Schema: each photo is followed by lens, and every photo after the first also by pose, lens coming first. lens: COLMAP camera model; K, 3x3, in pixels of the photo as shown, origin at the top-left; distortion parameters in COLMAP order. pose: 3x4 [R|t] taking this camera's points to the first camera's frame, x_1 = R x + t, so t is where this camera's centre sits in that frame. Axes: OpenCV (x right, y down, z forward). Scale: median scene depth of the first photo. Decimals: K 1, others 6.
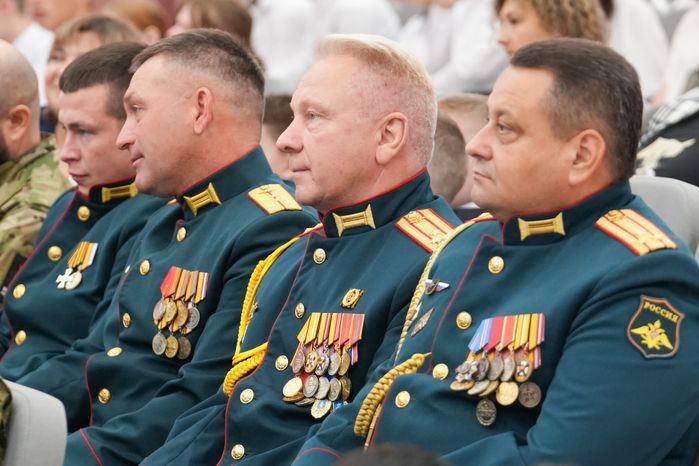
lens RADIAL K [[3646.7, 0, 350.0], [0, 3646.7, 232.4], [0, 0, 1]] dist [-0.460403, 0.000000]
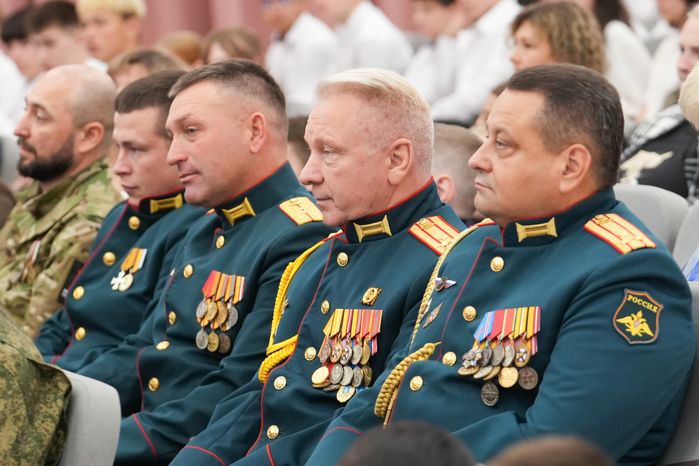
lens RADIAL K [[3765.5, 0, 349.3], [0, 3765.5, 233.0], [0, 0, 1]] dist [0.148192, 0.000000]
pose [[0.999834, -0.013164, -0.012591, 0.008953], [0.013041, 0.999867, -0.009794, 0.010099], [0.012718, 0.009628, 0.999873, -0.177606]]
